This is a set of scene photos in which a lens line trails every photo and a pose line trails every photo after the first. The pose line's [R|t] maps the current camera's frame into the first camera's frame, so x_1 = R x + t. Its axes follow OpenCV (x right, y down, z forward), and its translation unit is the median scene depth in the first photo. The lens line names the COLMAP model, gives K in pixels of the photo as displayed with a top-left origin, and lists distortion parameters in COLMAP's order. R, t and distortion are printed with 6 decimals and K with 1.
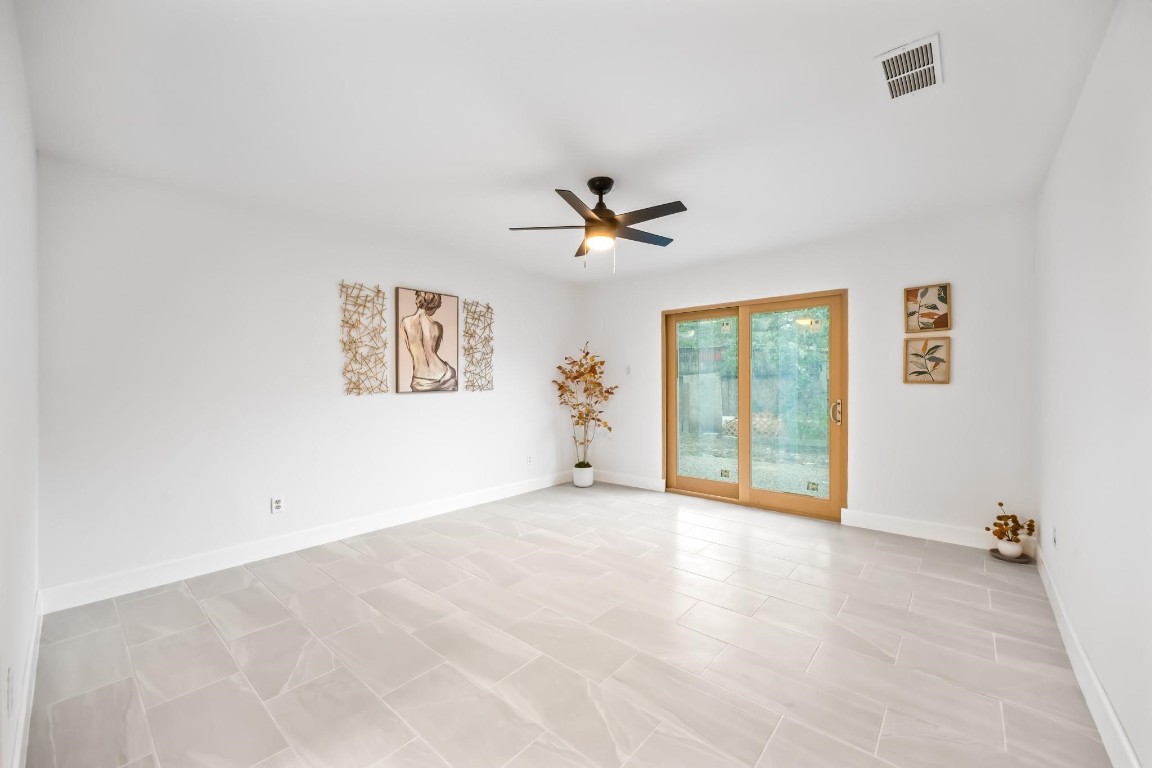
lens RADIAL K [[444.5, 0, 582.3], [0, 444.5, 388.5], [0, 0, 1]] dist [-0.000560, -0.000127]
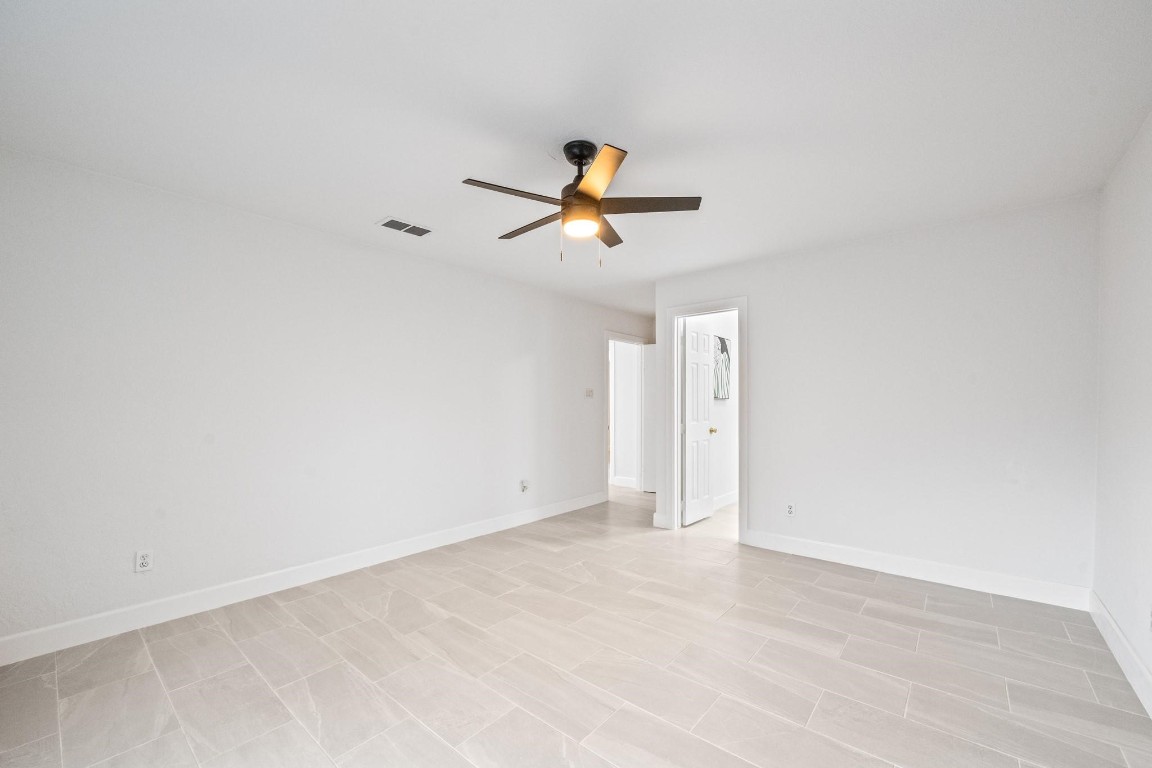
lens RADIAL K [[458.3, 0, 579.5], [0, 458.3, 416.7], [0, 0, 1]] dist [-0.000155, -0.000016]
pose [[-0.999959, 0.008670, -0.002467, 0.033904], [0.008579, 0.999354, 0.034895, -0.016731], [0.002768, 0.034872, -0.999388, 1.238188]]
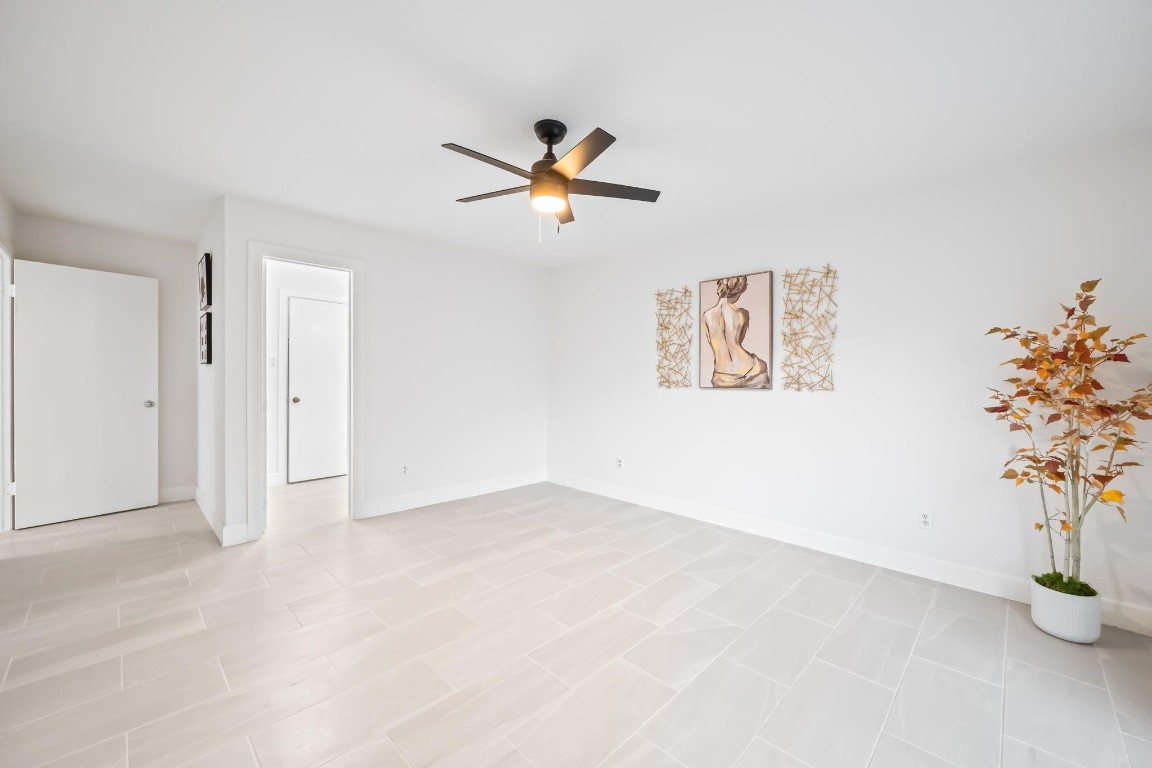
lens RADIAL K [[462.1, 0, 565.2], [0, 462.1, 375.3], [0, 0, 1]] dist [-0.000877, -0.000167]
pose [[-0.081286, 0.008362, -0.996656, 0.616917], [-0.019892, 0.999752, 0.010010, -0.022086], [0.996492, 0.020640, -0.081099, 0.751671]]
